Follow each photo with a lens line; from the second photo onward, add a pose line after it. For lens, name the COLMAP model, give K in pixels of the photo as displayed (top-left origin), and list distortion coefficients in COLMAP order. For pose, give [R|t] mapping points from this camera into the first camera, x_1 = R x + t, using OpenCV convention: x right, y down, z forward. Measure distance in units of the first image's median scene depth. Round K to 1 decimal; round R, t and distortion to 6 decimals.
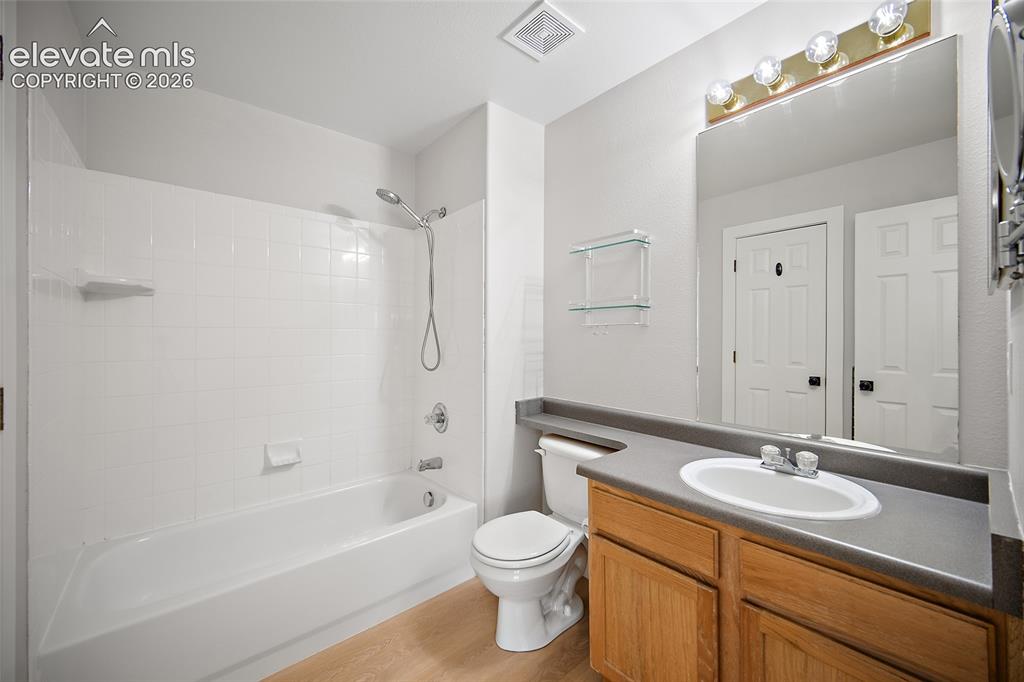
lens RADIAL K [[400.7, 0, 513.3], [0, 400.7, 323.5], [0, 0, 1]] dist [-0.002500, -0.000375]
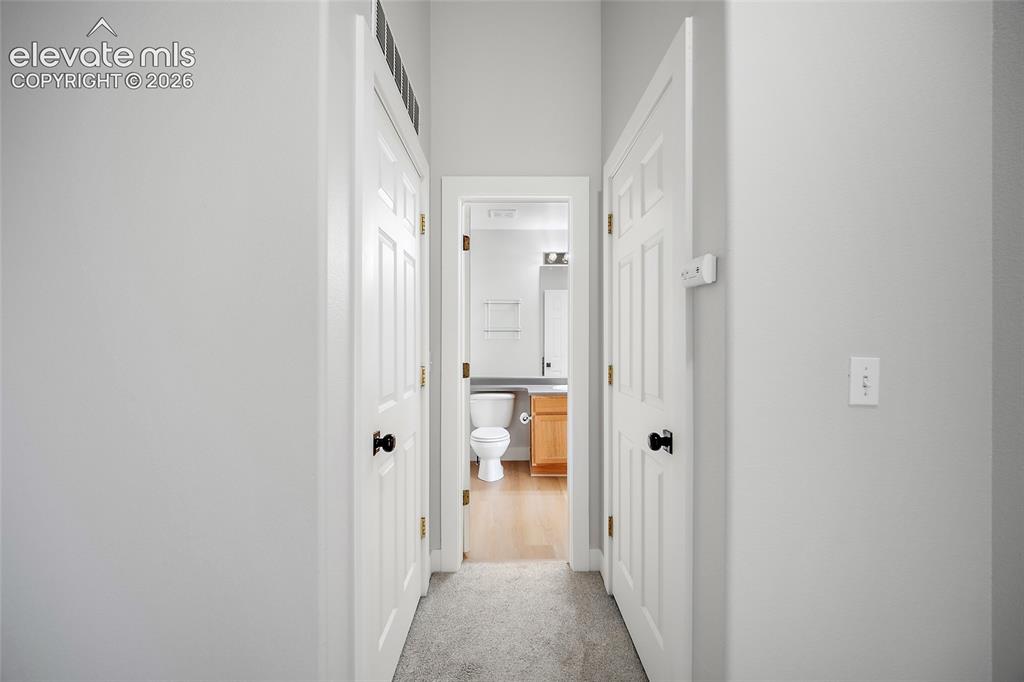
lens RADIAL K [[400.7, 0, 512.1], [0, 400.7, 342.4], [0, 0, 1]] dist [-0.002500, -0.000375]
pose [[0.650706, -0.003679, 0.759321, -1.673998], [0.002736, 0.999993, 0.002500, 0.026831], [-0.759325, 0.000451, 0.650712, -0.587742]]
